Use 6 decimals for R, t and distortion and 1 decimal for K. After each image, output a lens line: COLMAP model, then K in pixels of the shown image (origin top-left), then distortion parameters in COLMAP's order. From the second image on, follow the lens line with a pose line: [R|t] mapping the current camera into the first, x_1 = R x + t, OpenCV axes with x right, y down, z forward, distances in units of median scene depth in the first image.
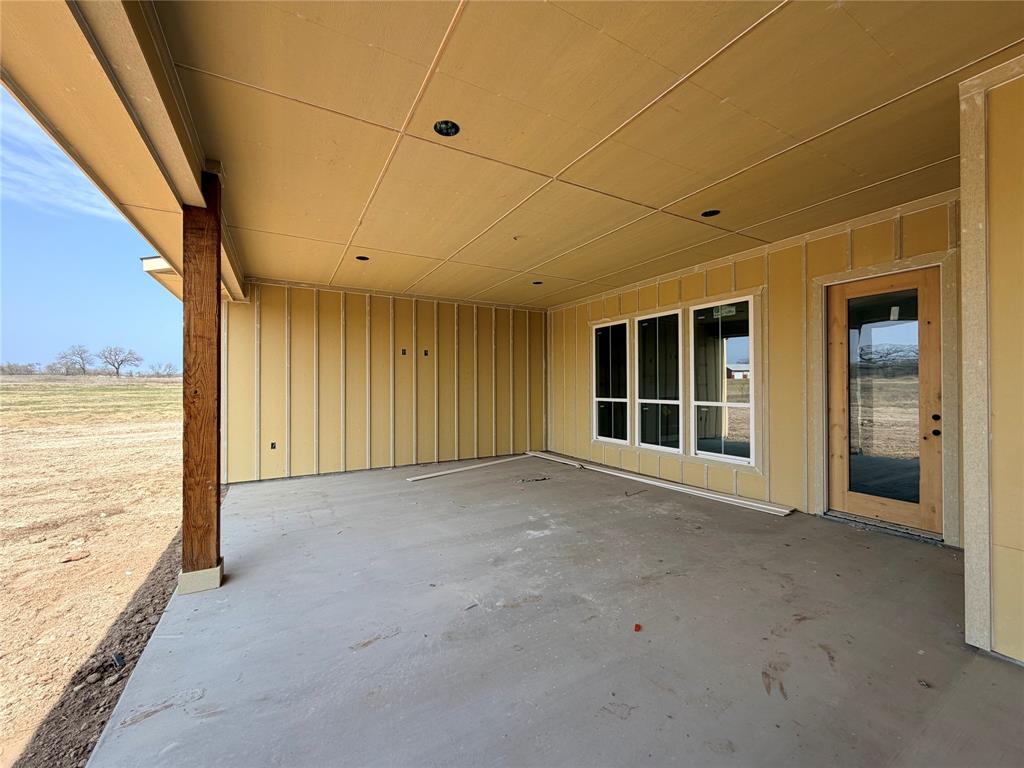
lens RADIAL K [[406.9, 0, 510.5], [0, 406.9, 382.7], [0, 0, 1]] dist [-0.000815, 0.000159]
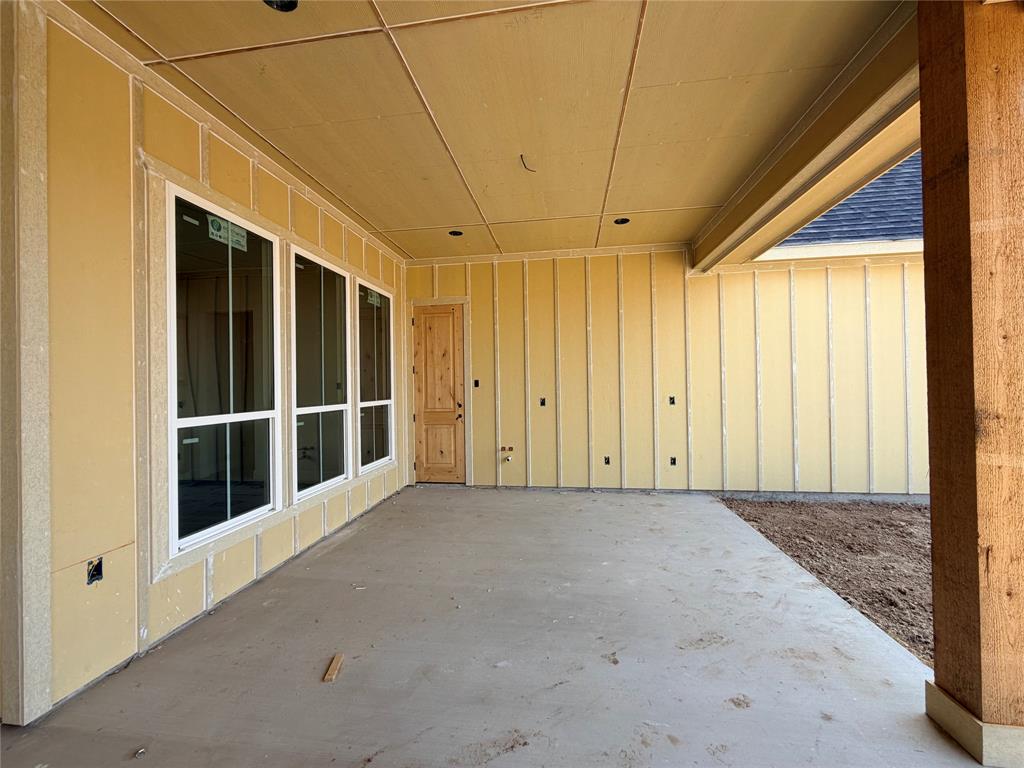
lens RADIAL K [[406.9, 0, 510.5], [0, 406.9, 382.7], [0, 0, 1]] dist [-0.000815, 0.000159]
pose [[-0.791798, 0.021144, 0.610417, -0.017907], [0.015824, 0.999775, -0.014105, 0.016872], [-0.610578, -0.001509, -0.791955, 0.435117]]
